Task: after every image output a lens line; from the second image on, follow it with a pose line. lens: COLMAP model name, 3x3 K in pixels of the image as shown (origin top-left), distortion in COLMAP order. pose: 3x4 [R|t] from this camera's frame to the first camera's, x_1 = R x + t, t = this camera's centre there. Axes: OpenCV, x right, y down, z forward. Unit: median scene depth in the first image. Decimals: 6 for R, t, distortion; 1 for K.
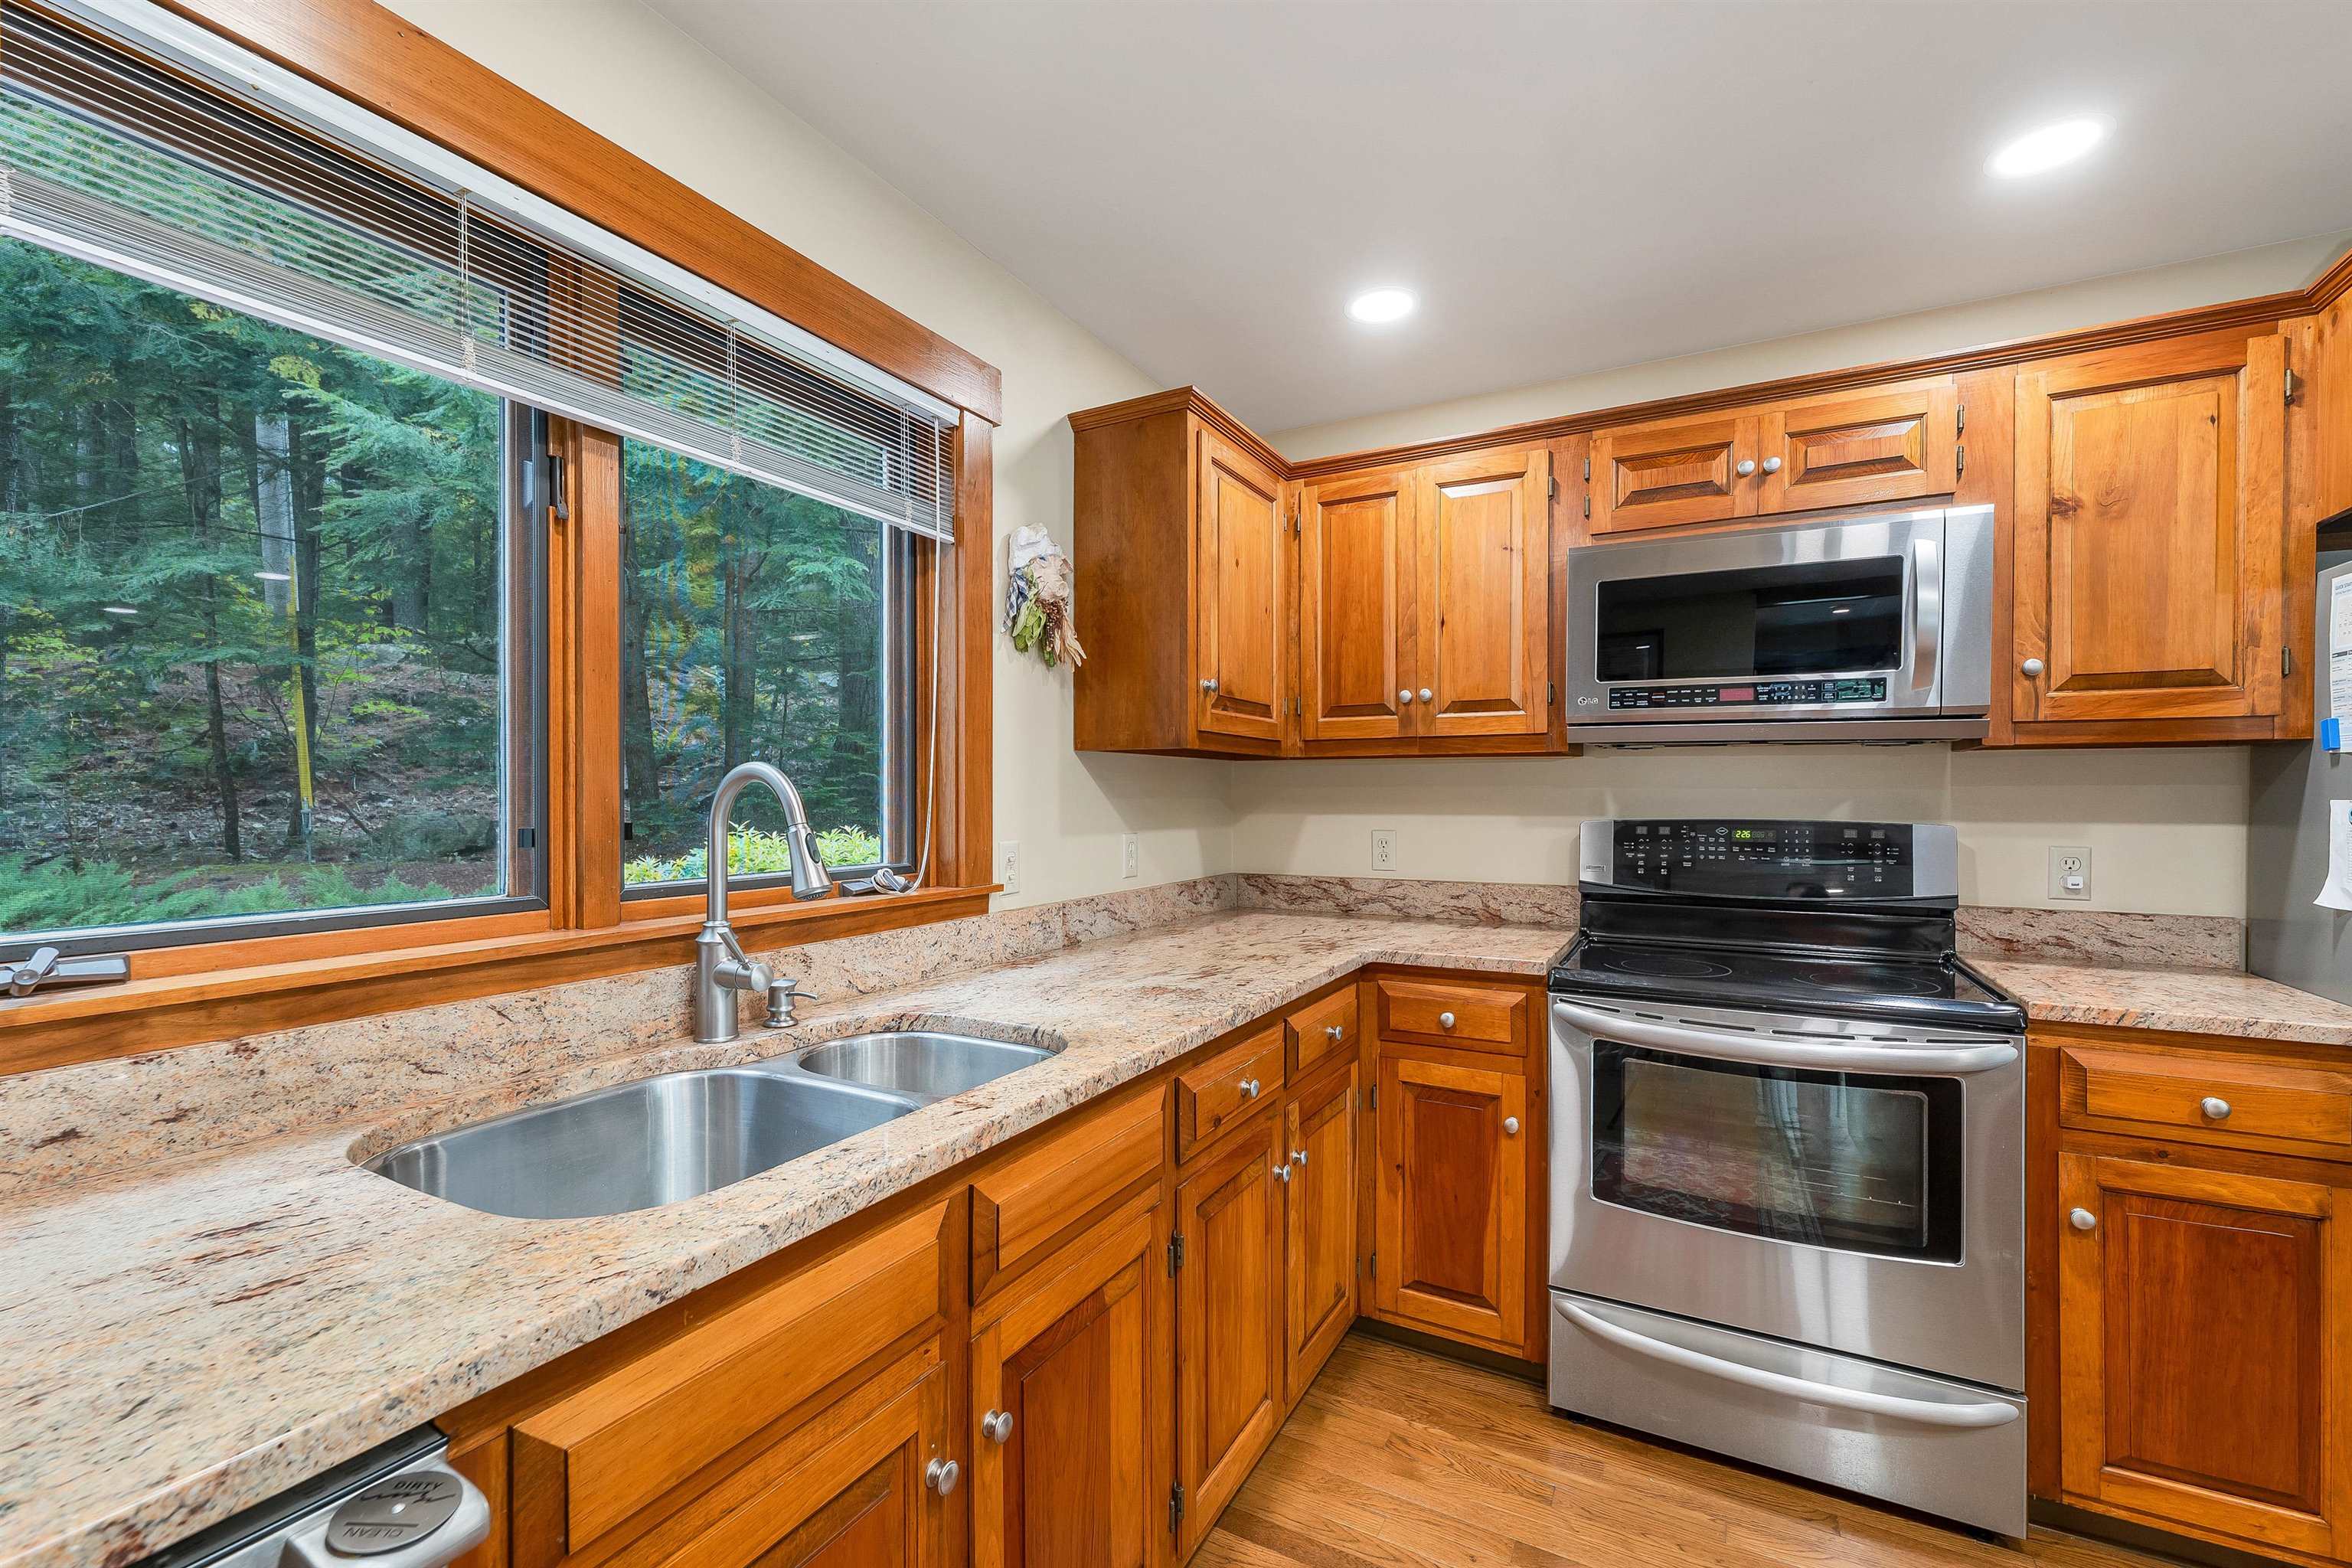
lens RADIAL K [[998.3, 0, 1169.4], [0, 998.3, 798.9], [0, 0, 1]] dist [0.005447, -0.001248]
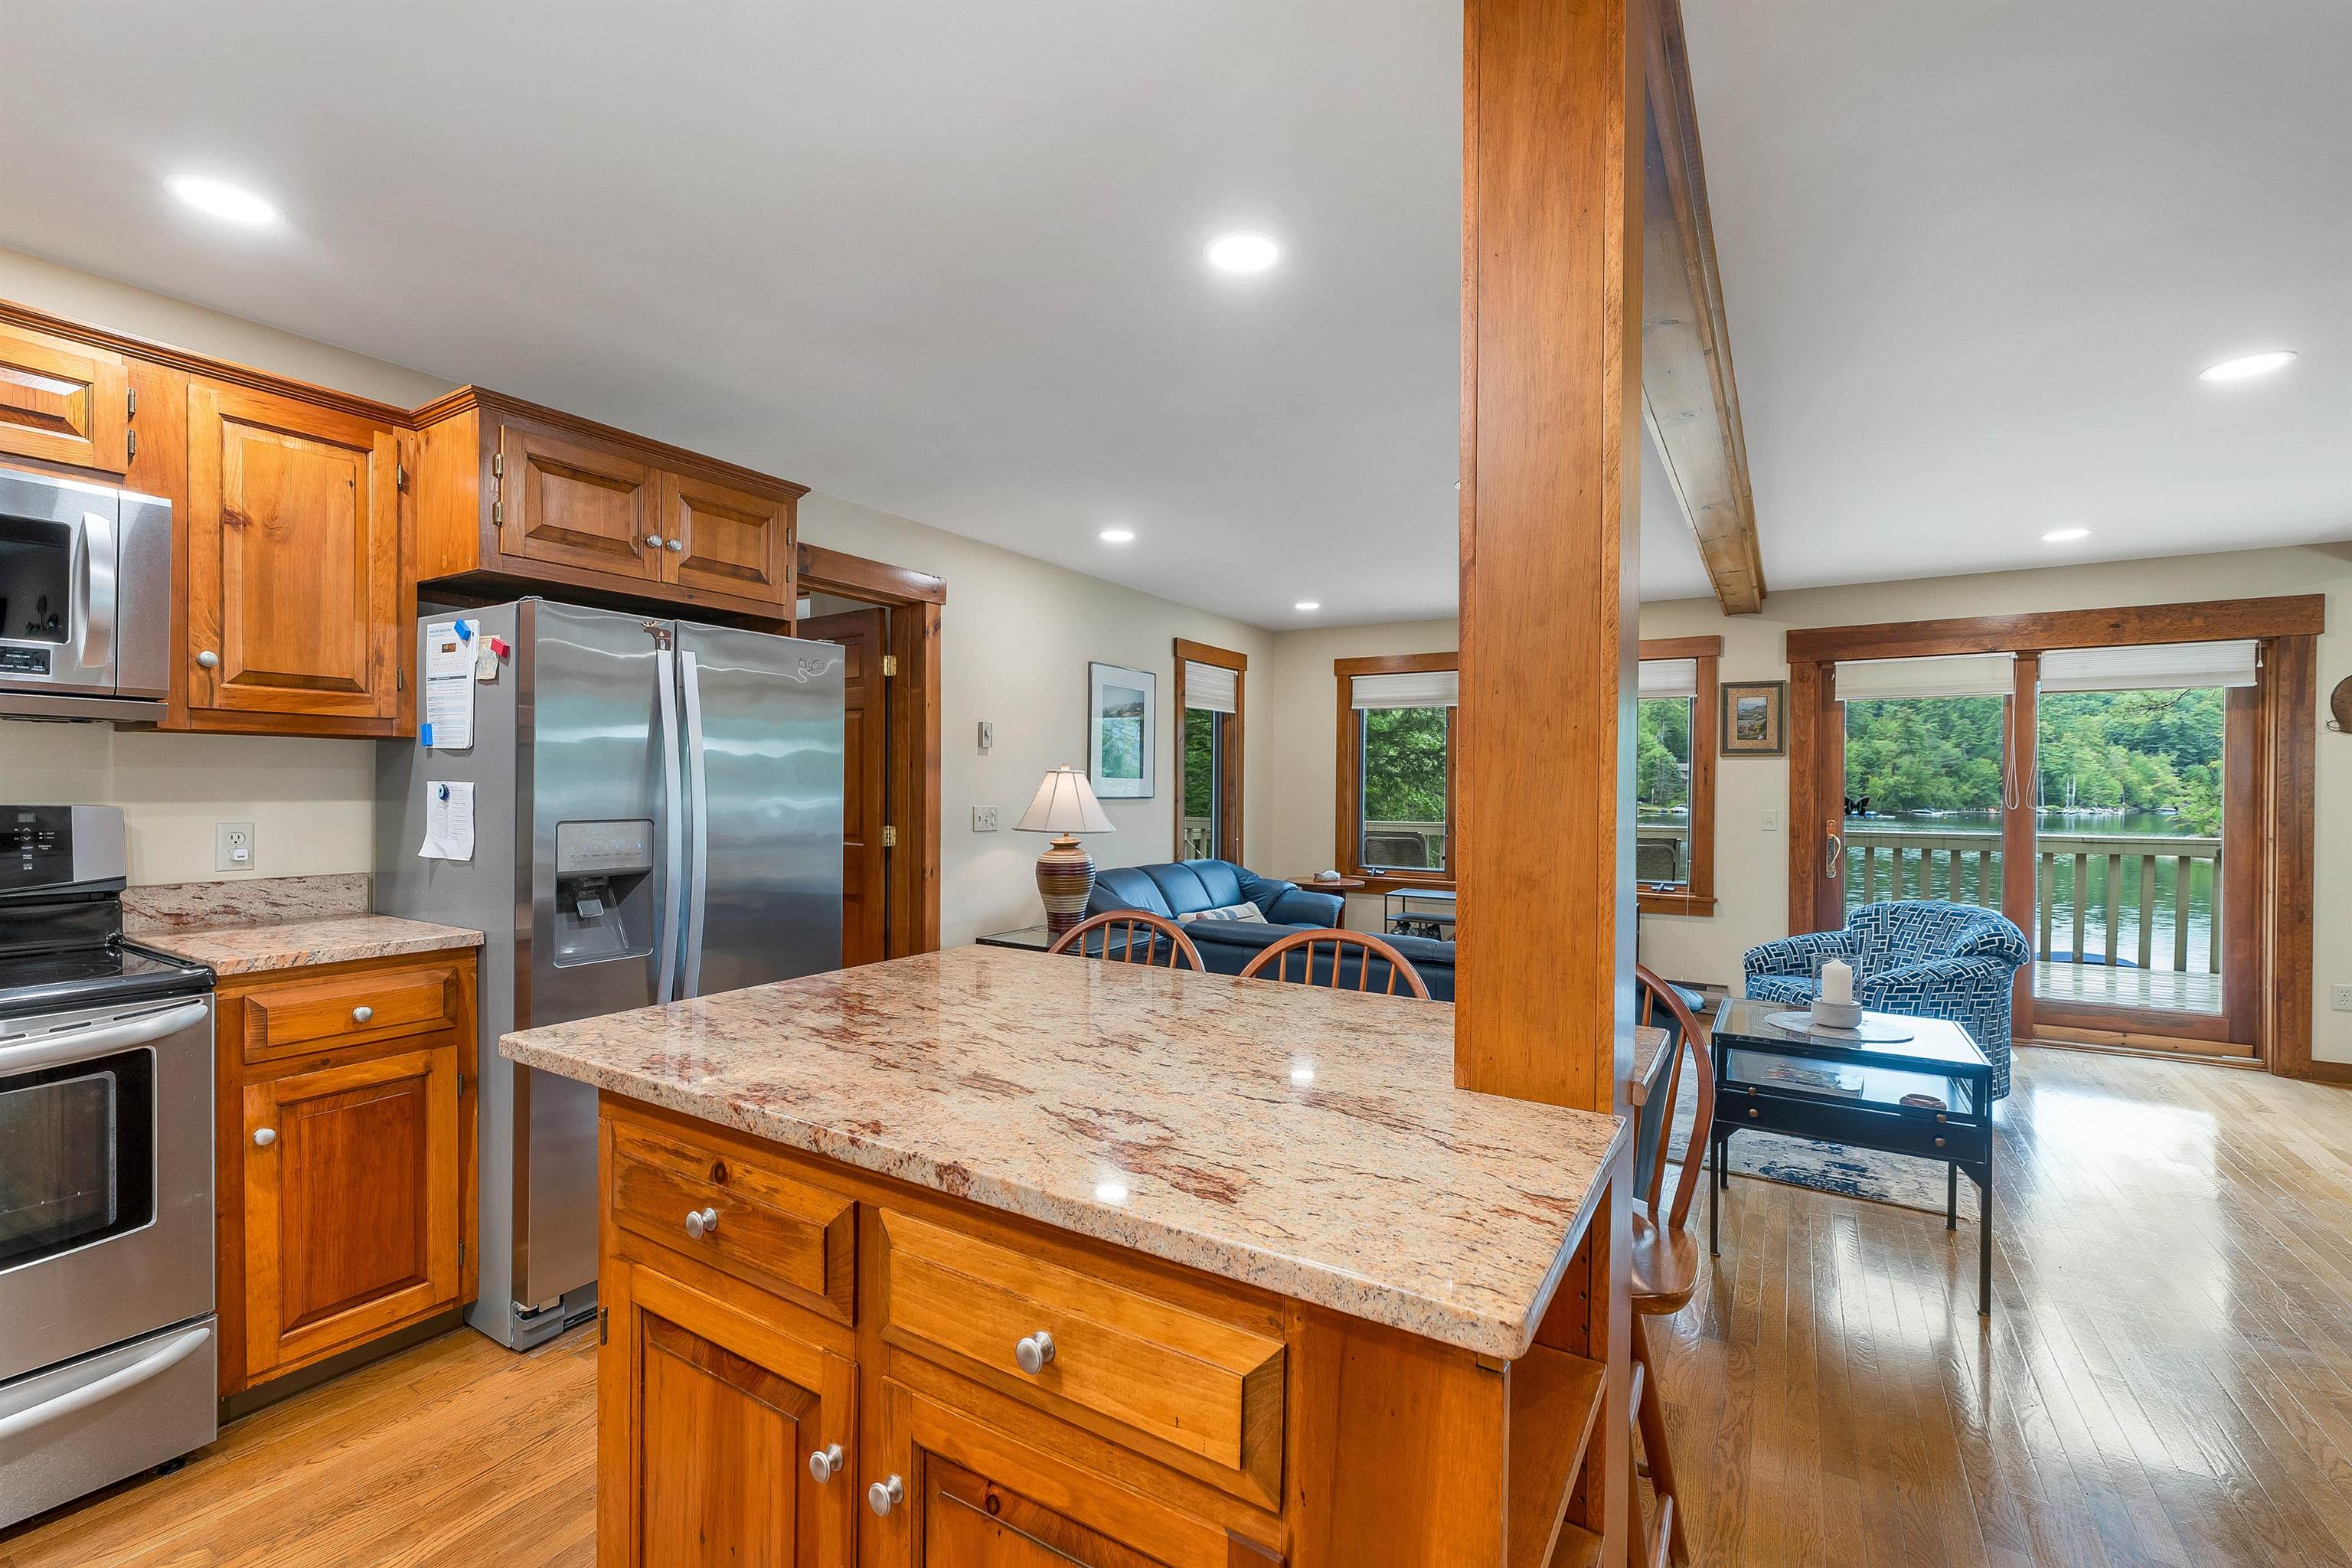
lens RADIAL K [[998.3, 0, 1155.7], [0, 998.3, 792.7], [0, 0, 1]] dist [0.005447, -0.001248]
pose [[0.061168, -0.008765, 0.998089, -0.167175], [-0.002998, 0.999955, 0.008965, 0.001069], [-0.998123, -0.003540, 0.061139, -0.098520]]
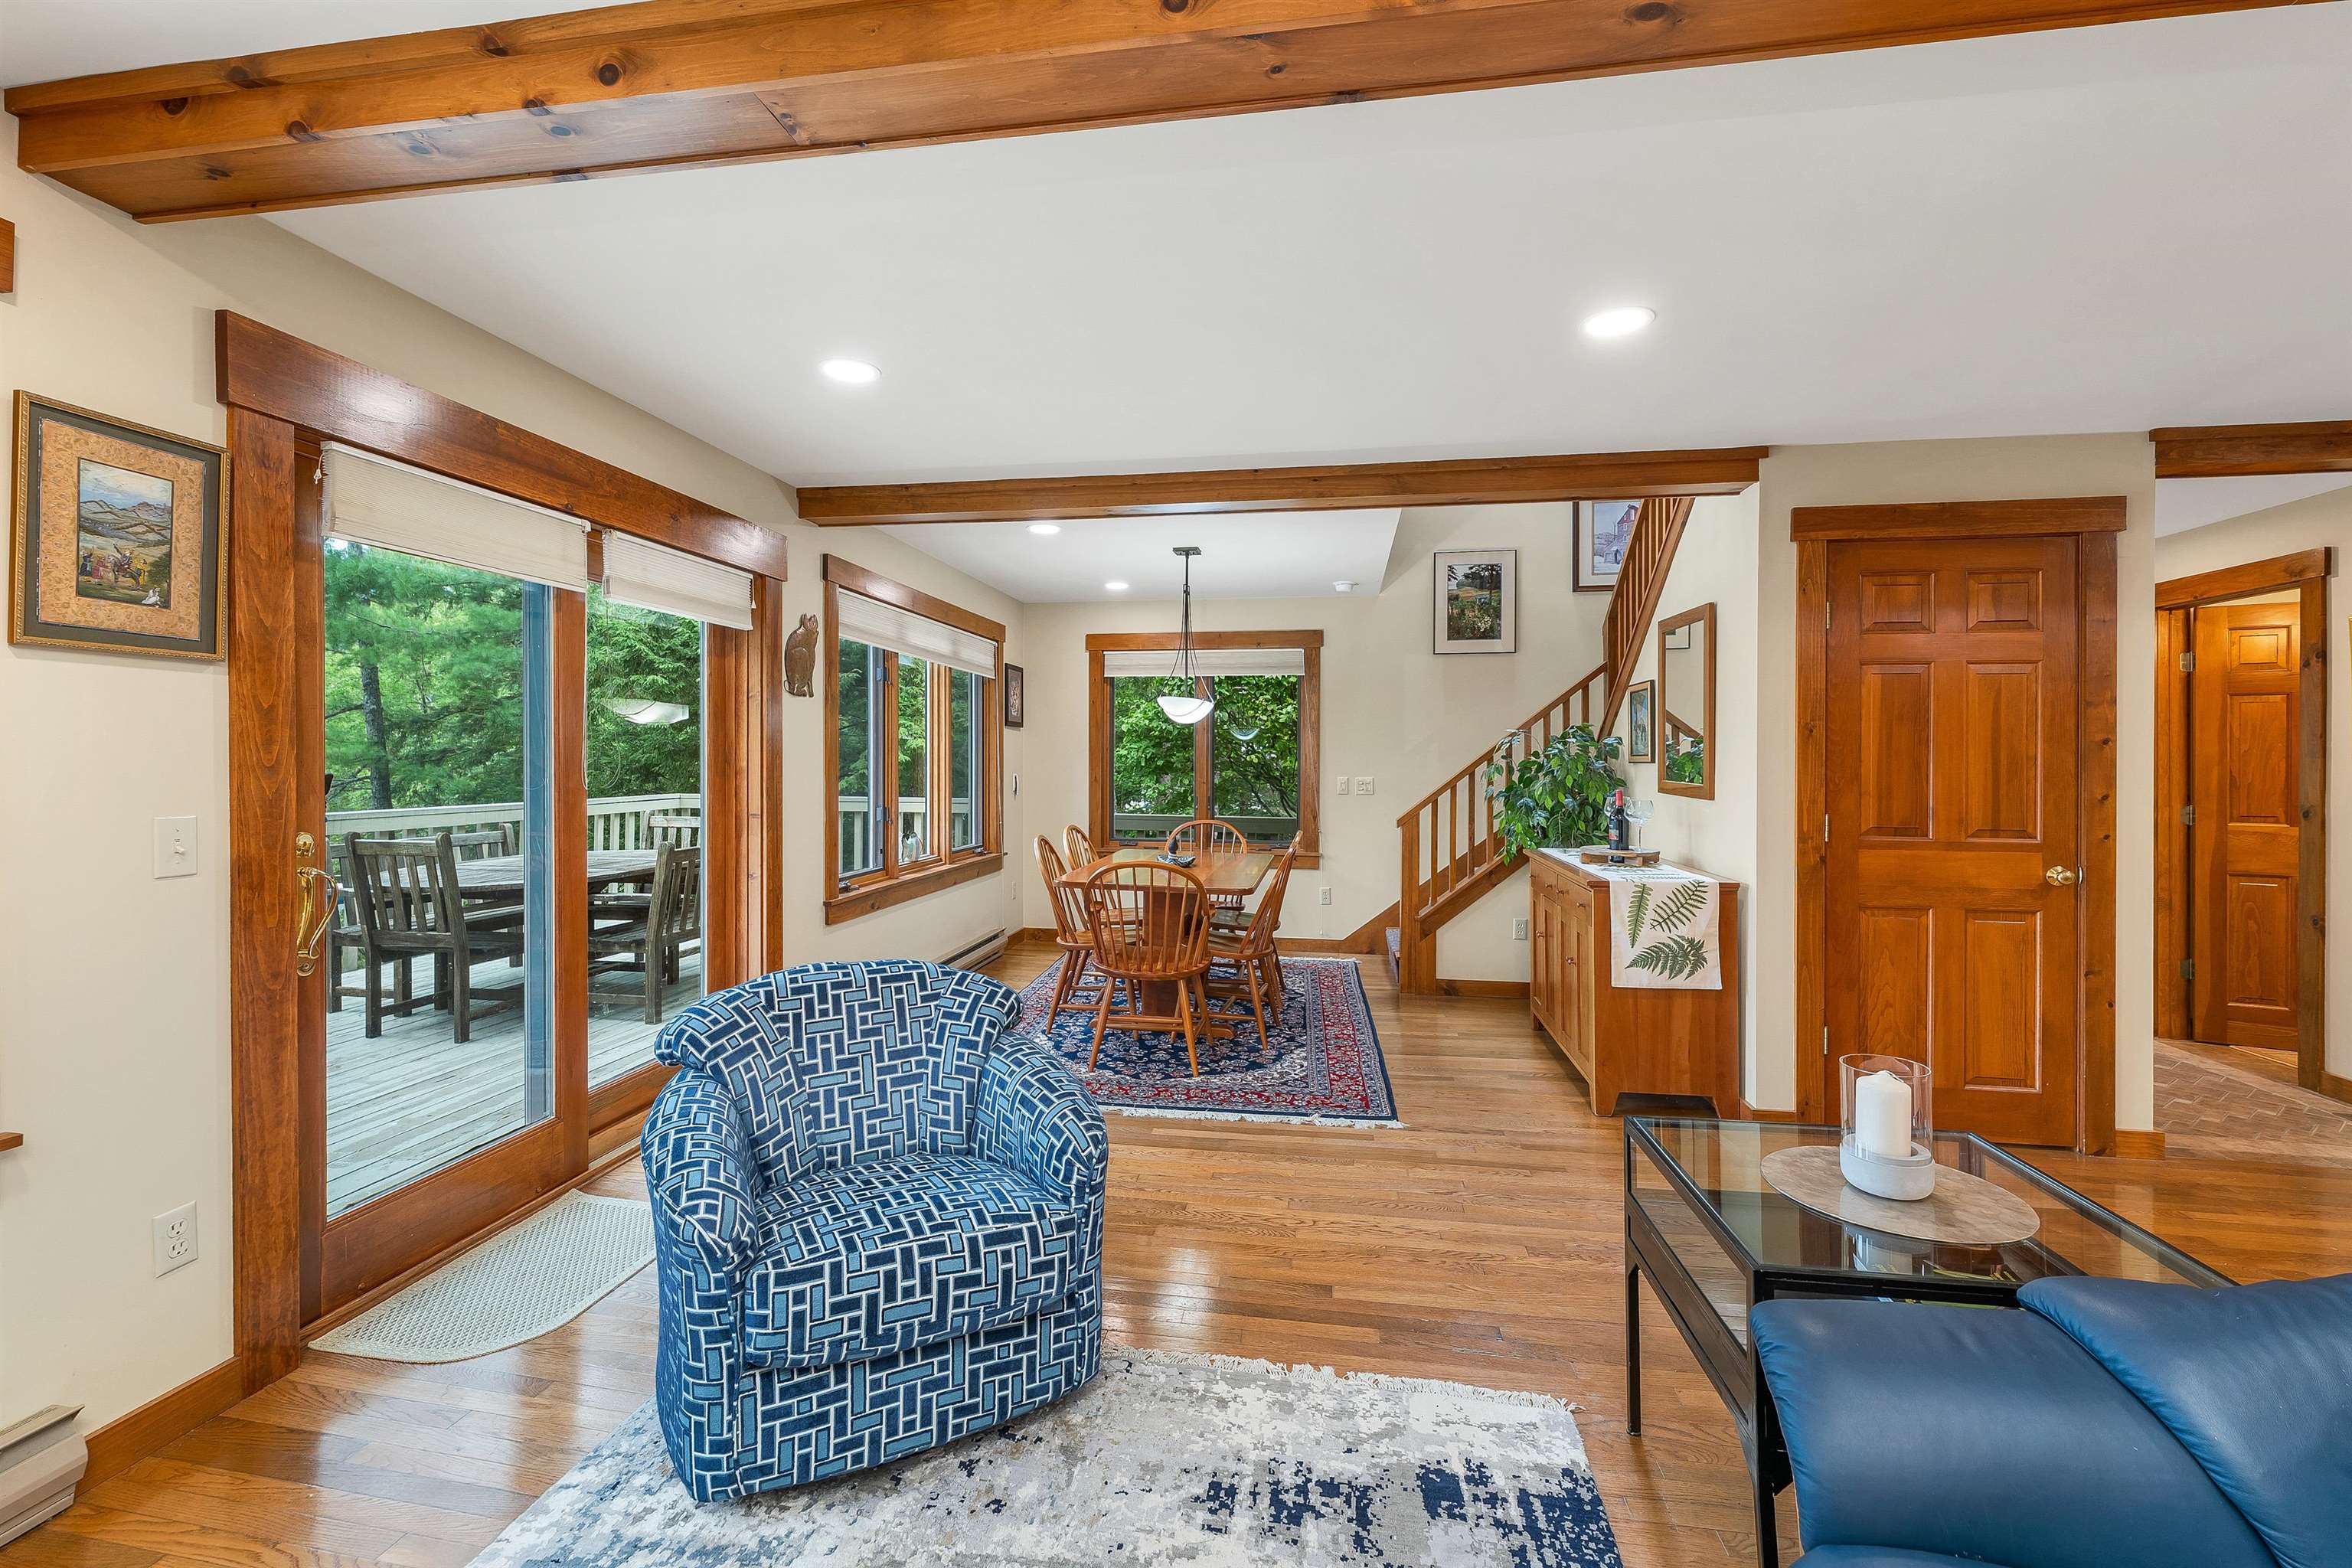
lens RADIAL K [[998.3, 0, 1165.6], [0, 998.3, 771.7], [0, 0, 1]] dist [0.005447, -0.001248]
pose [[-0.945964, -0.003468, -0.324254, 2.247895], [-0.007893, 0.999893, 0.012333, 0.007779], [0.324177, 0.014226, -0.945890, -0.444693]]
